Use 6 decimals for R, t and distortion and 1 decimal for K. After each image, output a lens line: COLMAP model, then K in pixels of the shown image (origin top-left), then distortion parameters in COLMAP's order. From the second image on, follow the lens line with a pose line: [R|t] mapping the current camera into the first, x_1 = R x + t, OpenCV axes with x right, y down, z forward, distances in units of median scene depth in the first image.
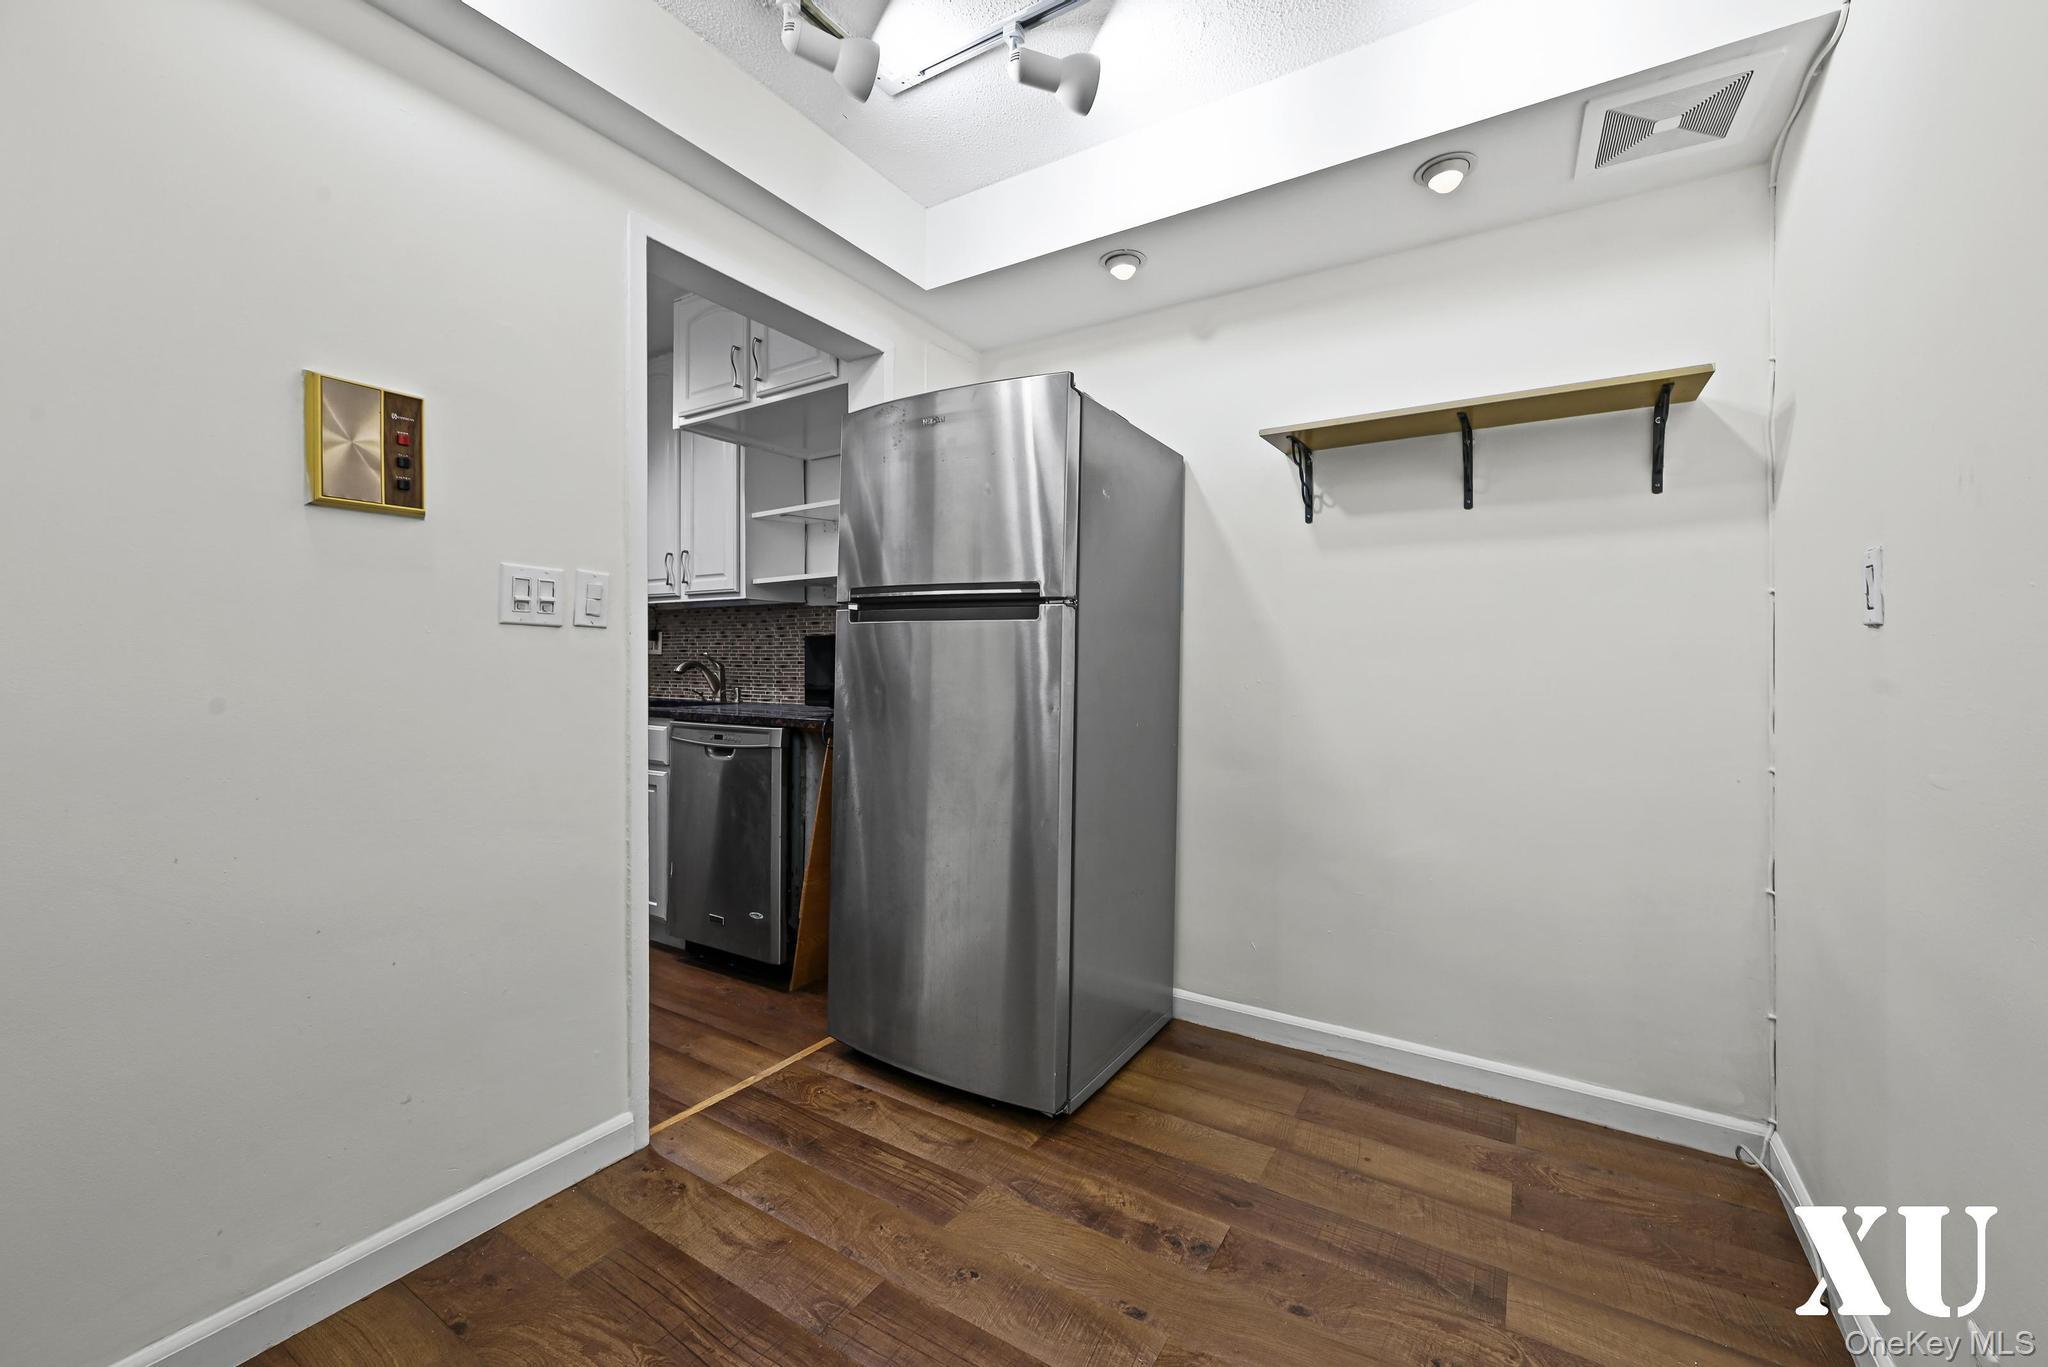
lens RADIAL K [[820.0, 0, 1037.0], [0, 820.0, 651.1], [0, 0, 1]] dist [-0.001782, -0.000227]
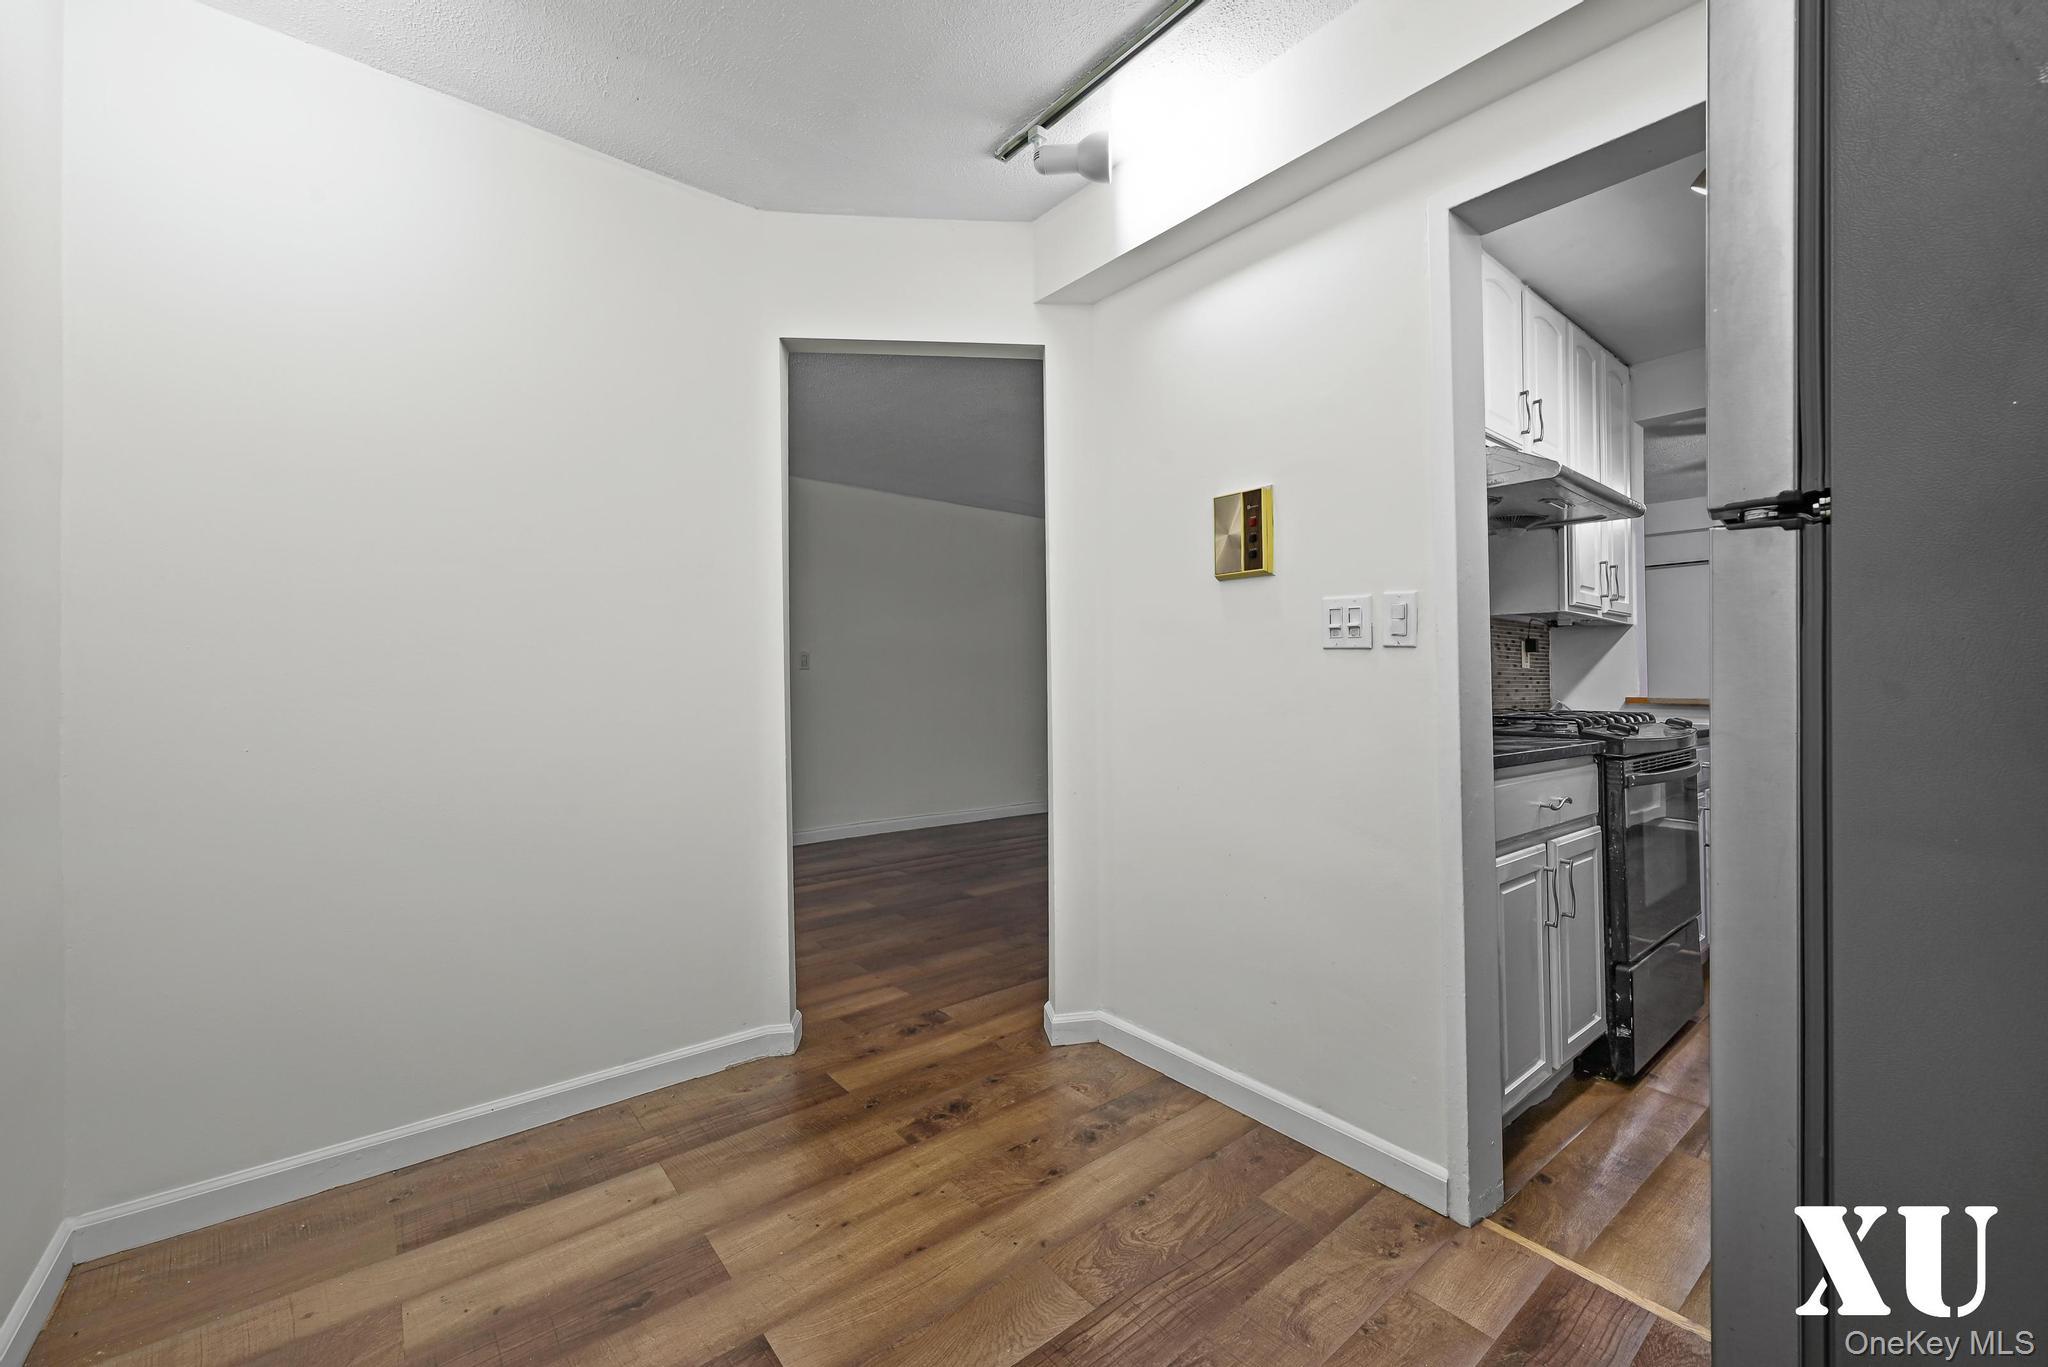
lens RADIAL K [[820.0, 0, 1029.2], [0, 820.0, 682.9], [0, 0, 1]] dist [-0.001782, -0.000227]
pose [[-0.335806, 0.001524, -0.941930, 0.596906], [0.003639, 0.999993, 0.000320, 0.013454], [0.941924, -0.003320, -0.335810, 0.980457]]
